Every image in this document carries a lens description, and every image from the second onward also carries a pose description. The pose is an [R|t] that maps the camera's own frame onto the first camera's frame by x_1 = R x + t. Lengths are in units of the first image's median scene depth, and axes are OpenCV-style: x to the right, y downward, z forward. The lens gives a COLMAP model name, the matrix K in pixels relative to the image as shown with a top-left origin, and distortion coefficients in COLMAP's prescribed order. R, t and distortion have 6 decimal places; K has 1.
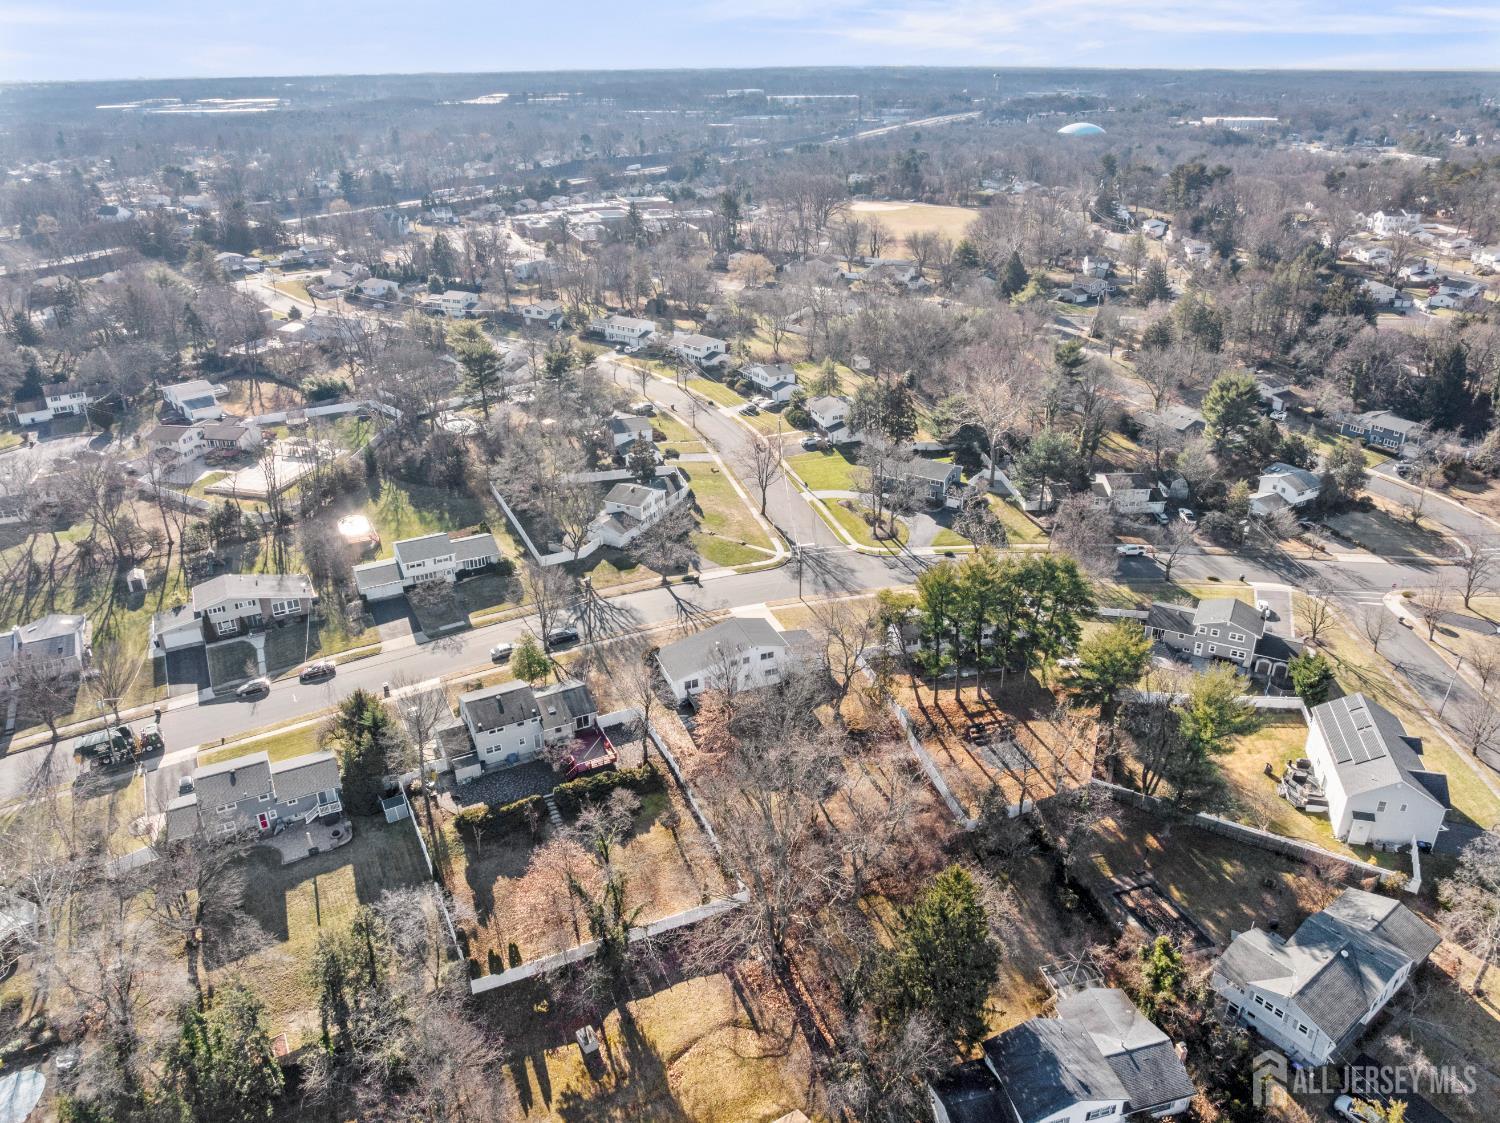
lens RADIAL K [[1054.0, 0, 750.3], [0, 1054.0, 564.3], [0, 0, 1]] dist [-0.034188, 0.003201]
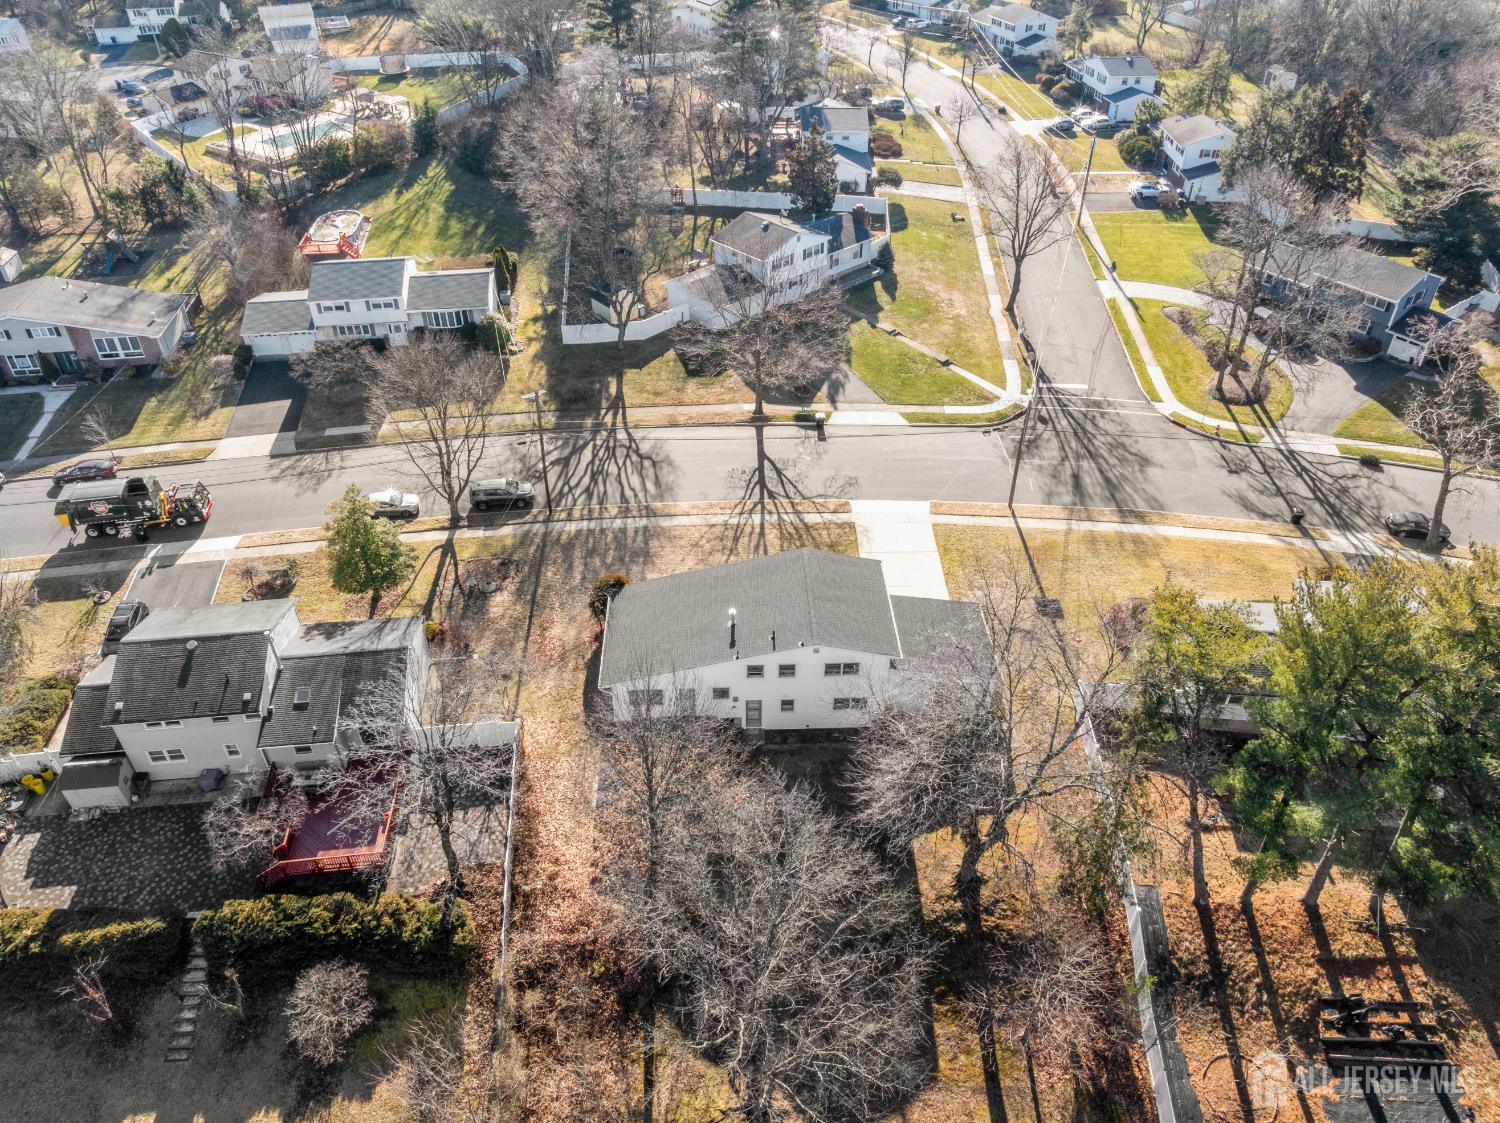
lens RADIAL K [[1054.0, 0, 750.0], [0, 1054.0, 558.0], [0, 0, 1]] dist [-0.034188, 0.003201]
pose [[0.937305, 0.221223, -0.269293, 0.061621], [-0.157917, 0.958419, 0.237688, -0.034084], [0.310678, -0.180260, 0.933266, 0.456411]]
